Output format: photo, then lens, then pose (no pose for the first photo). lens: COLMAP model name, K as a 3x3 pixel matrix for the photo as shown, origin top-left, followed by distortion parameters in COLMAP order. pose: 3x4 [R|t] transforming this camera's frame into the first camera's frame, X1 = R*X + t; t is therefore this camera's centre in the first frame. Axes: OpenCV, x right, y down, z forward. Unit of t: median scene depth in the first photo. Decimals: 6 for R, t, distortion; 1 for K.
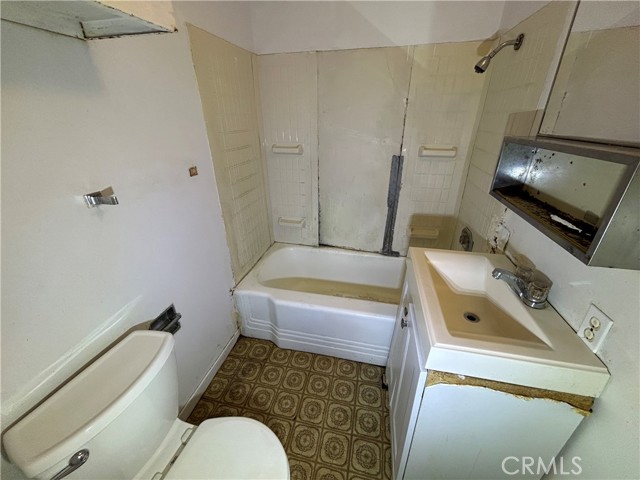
lens RADIAL K [[257.5, 0, 319.4], [0, 257.5, 239.5], [0, 0, 1]] dist [-0.002381, 0.001271]
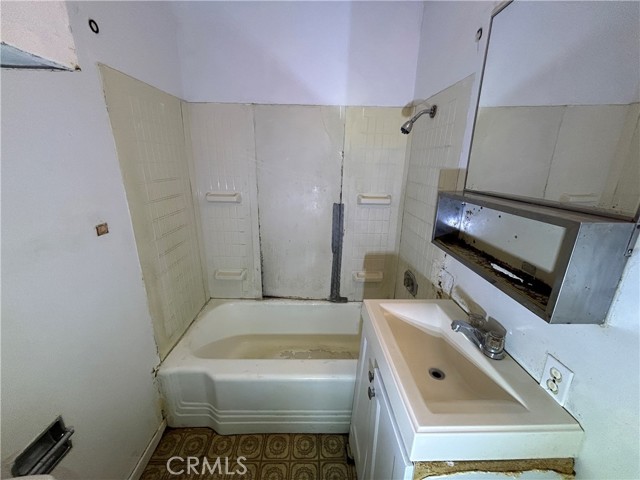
lens RADIAL K [[257.5, 0, 319.6], [0, 257.5, 239.8], [0, 0, 1]] dist [-0.002381, 0.001271]
pose [[0.970147, -0.045006, 0.238304, -0.024054], [0.079828, 0.987133, -0.138553, -0.063452], [-0.229002, 0.153440, 0.961257, 0.075488]]
